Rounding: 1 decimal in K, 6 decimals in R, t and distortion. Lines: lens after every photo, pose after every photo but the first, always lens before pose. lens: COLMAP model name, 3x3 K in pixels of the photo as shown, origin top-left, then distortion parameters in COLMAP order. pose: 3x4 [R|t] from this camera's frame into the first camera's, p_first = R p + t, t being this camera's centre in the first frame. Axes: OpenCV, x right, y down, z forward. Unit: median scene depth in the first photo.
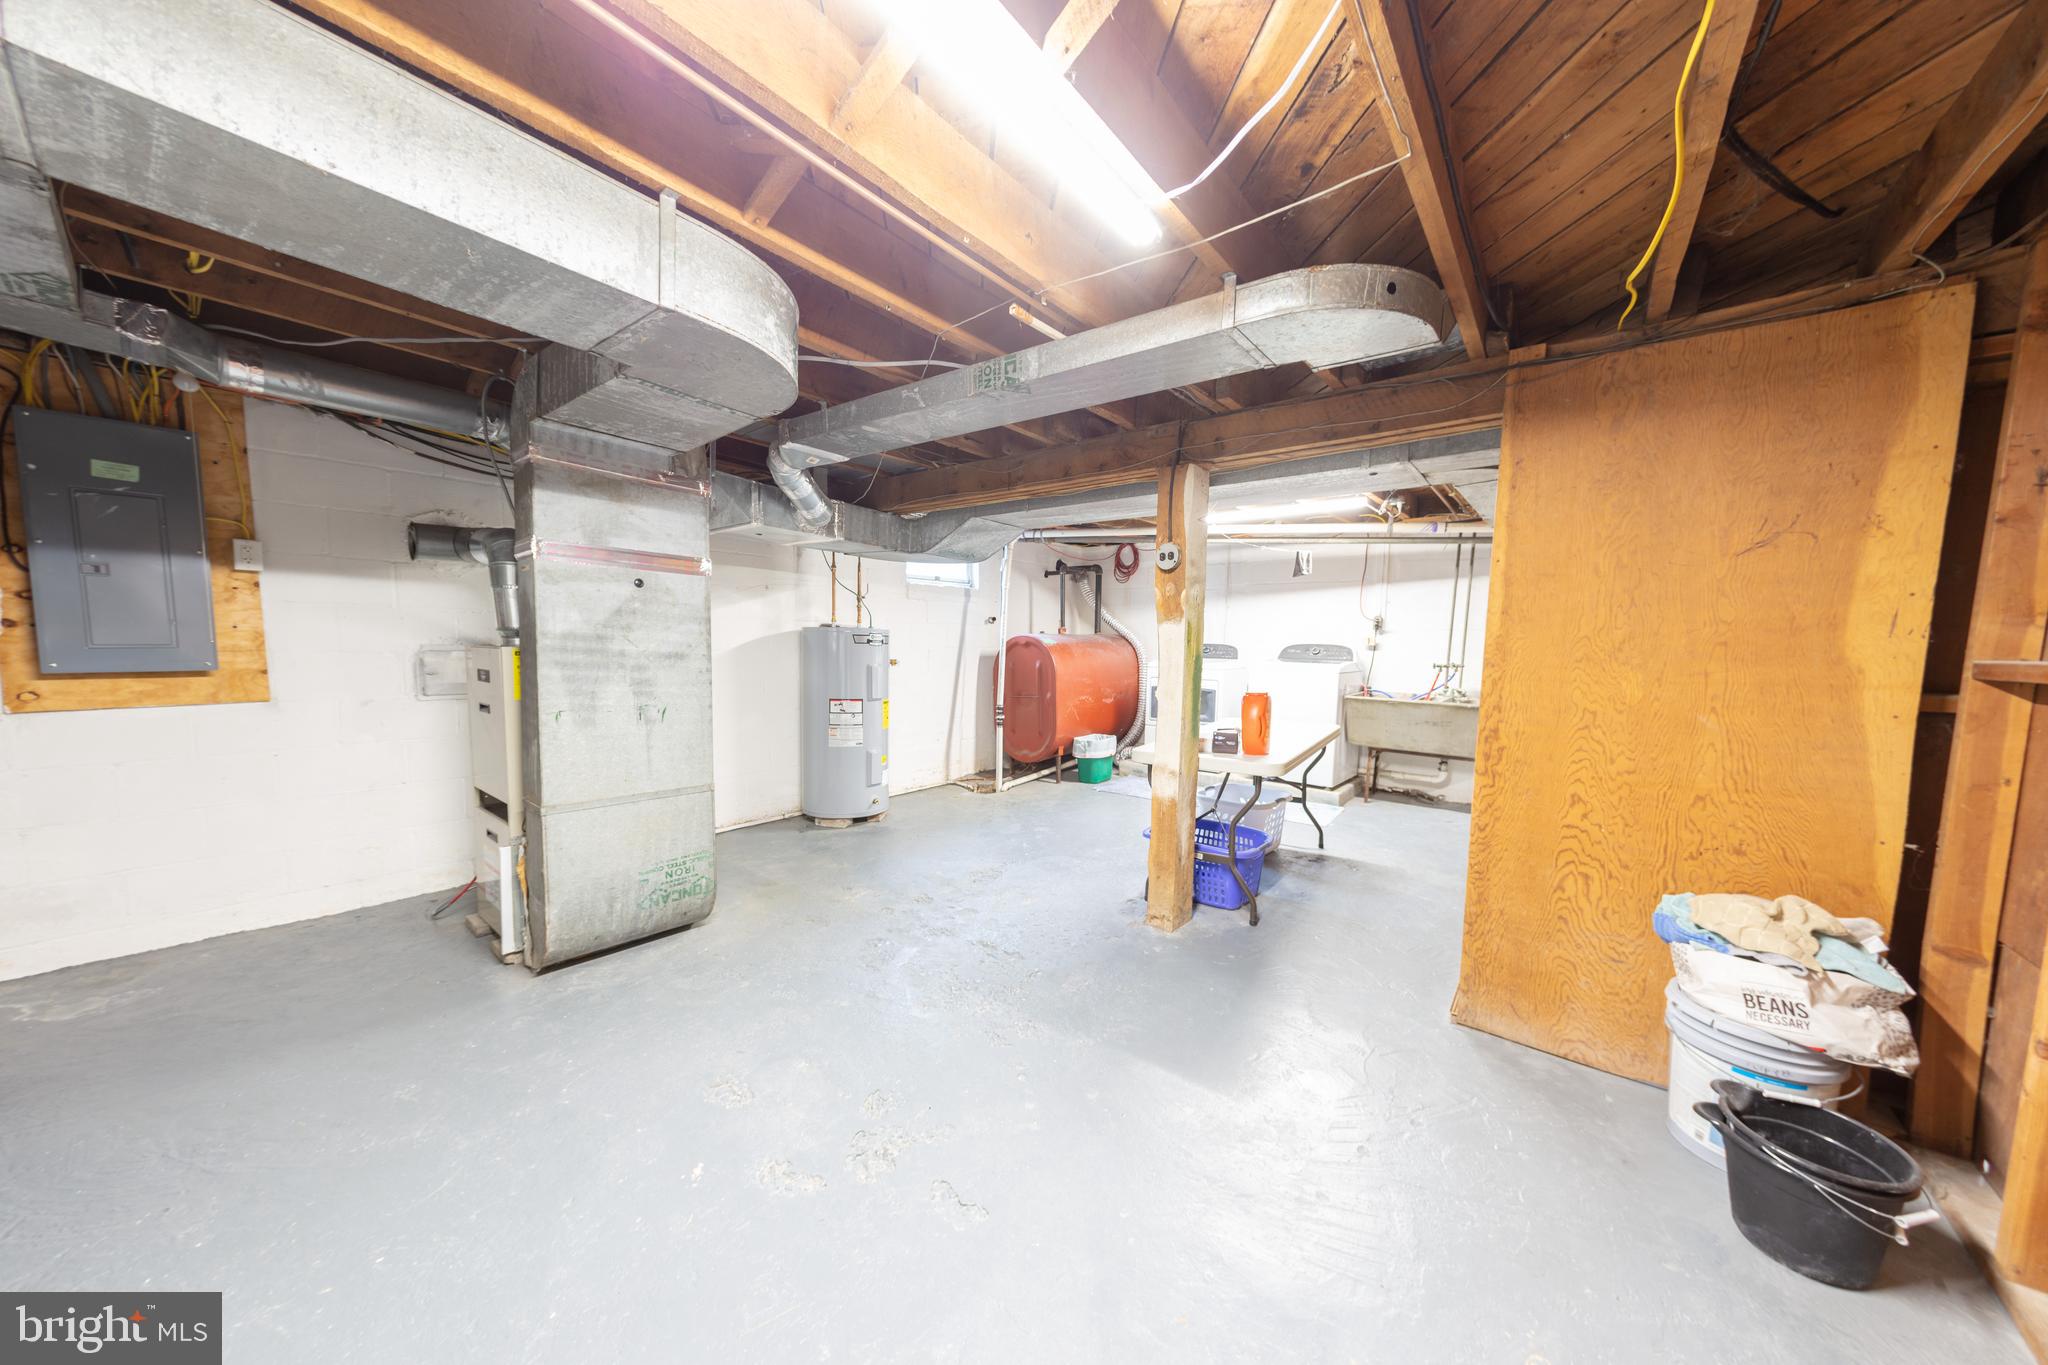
lens RADIAL K [[682.8, 0, 1025.0], [0, 682.8, 692.7], [0, 0, 1]] dist [0.002056, 0.000148]
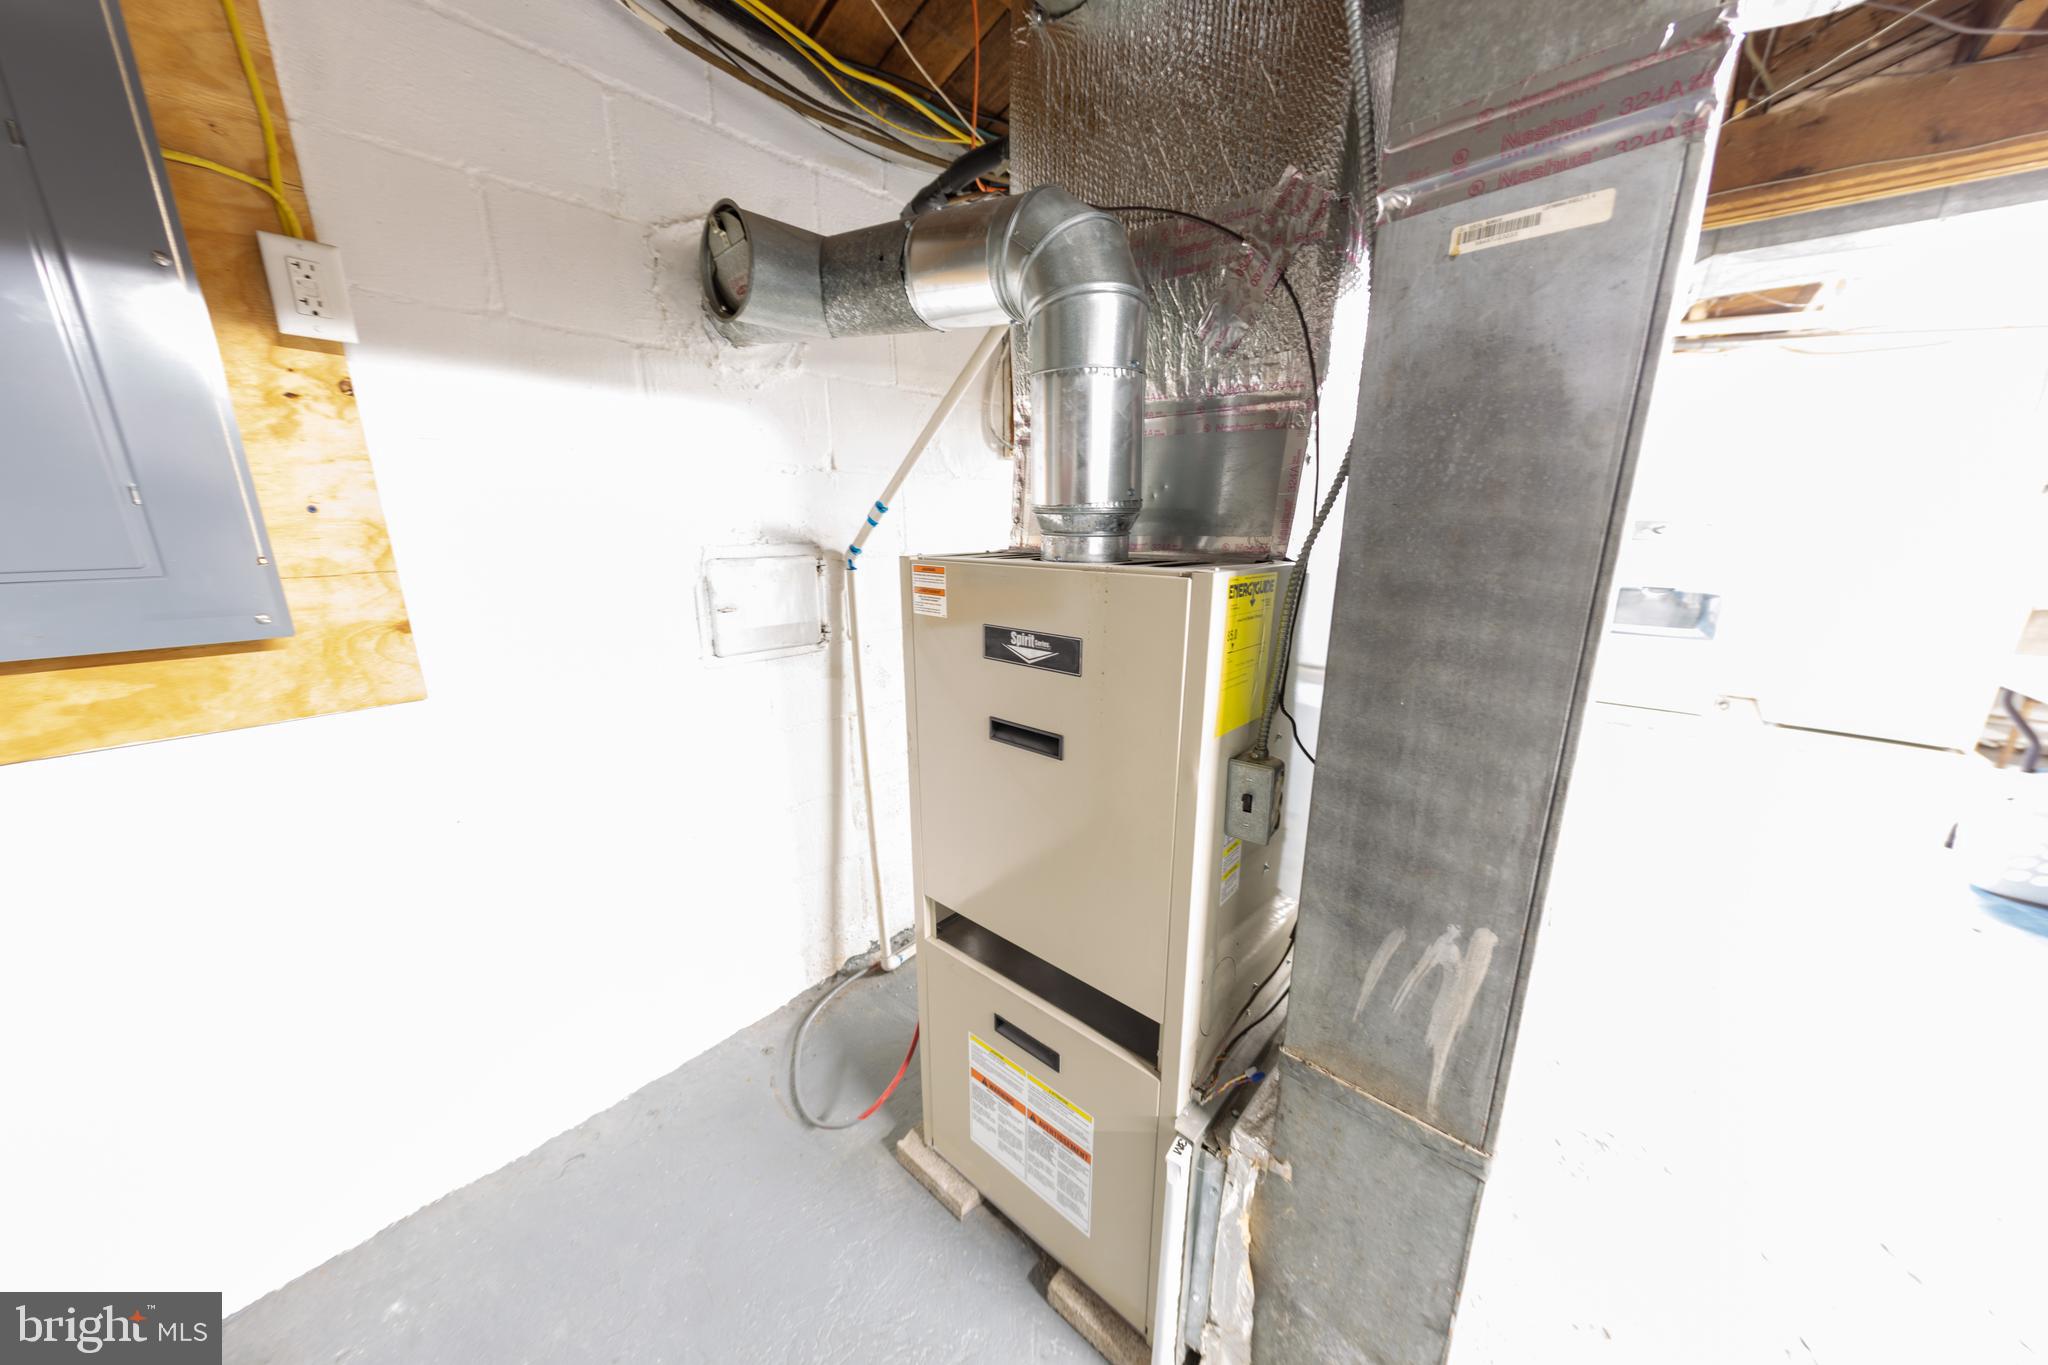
lens RADIAL K [[682.8, 0, 1025.0], [0, 682.8, 692.7], [0, 0, 1]] dist [0.002056, 0.000148]
pose [[0.999215, 0.001226, -0.039590, -0.751544], [0.005807, 0.984186, 0.177043, -0.061547], [0.039181, -0.177134, 0.983407, 0.632262]]
